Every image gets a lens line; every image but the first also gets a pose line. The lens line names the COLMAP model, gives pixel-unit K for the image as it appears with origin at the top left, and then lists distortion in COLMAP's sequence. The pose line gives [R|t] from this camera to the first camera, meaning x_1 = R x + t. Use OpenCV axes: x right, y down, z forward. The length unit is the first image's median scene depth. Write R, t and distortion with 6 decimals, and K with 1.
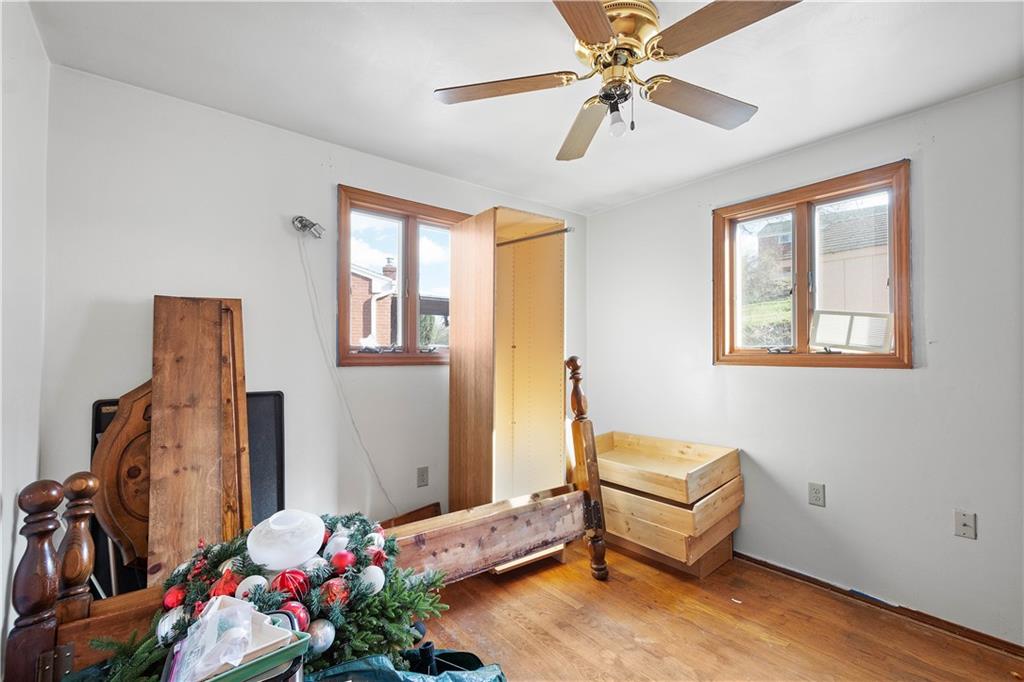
lens RADIAL K [[426.3, 0, 512.0], [0, 426.3, 341.0], [0, 0, 1]] dist [0.000358, -0.000002]
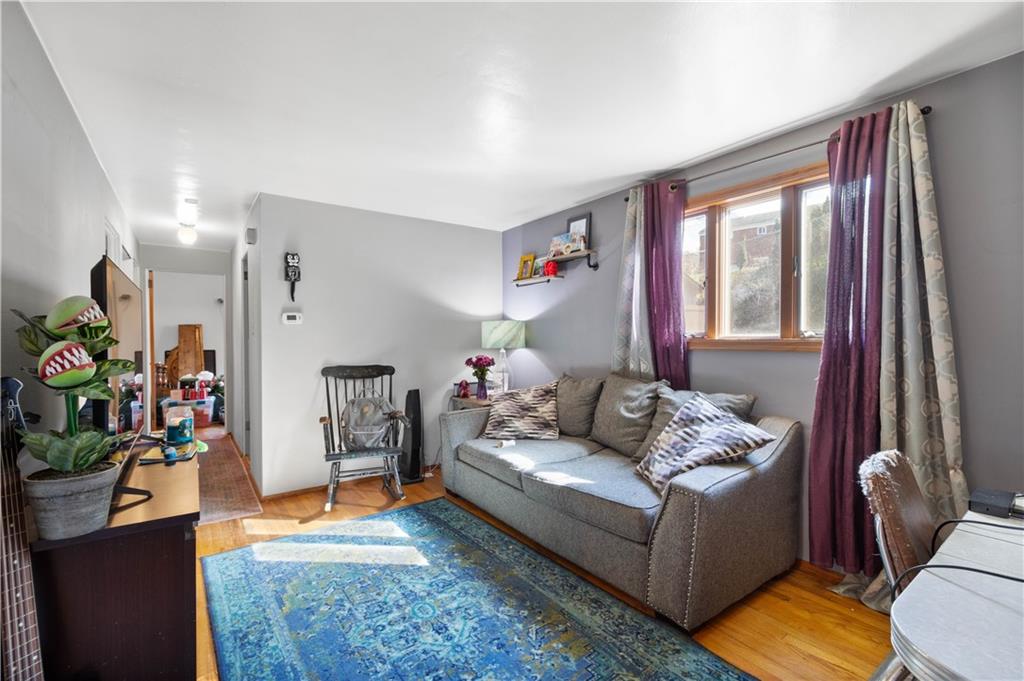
lens RADIAL K [[453.9, 0, 512.0], [0, 453.9, 340.5], [0, 0, 1]] dist [0.018264, -0.006309]
pose [[0.995431, -0.001501, -0.095472, 2.243119], [0.004907, 0.999360, 0.035444, -0.080051], [0.095358, -0.035751, 0.994801, -2.484312]]
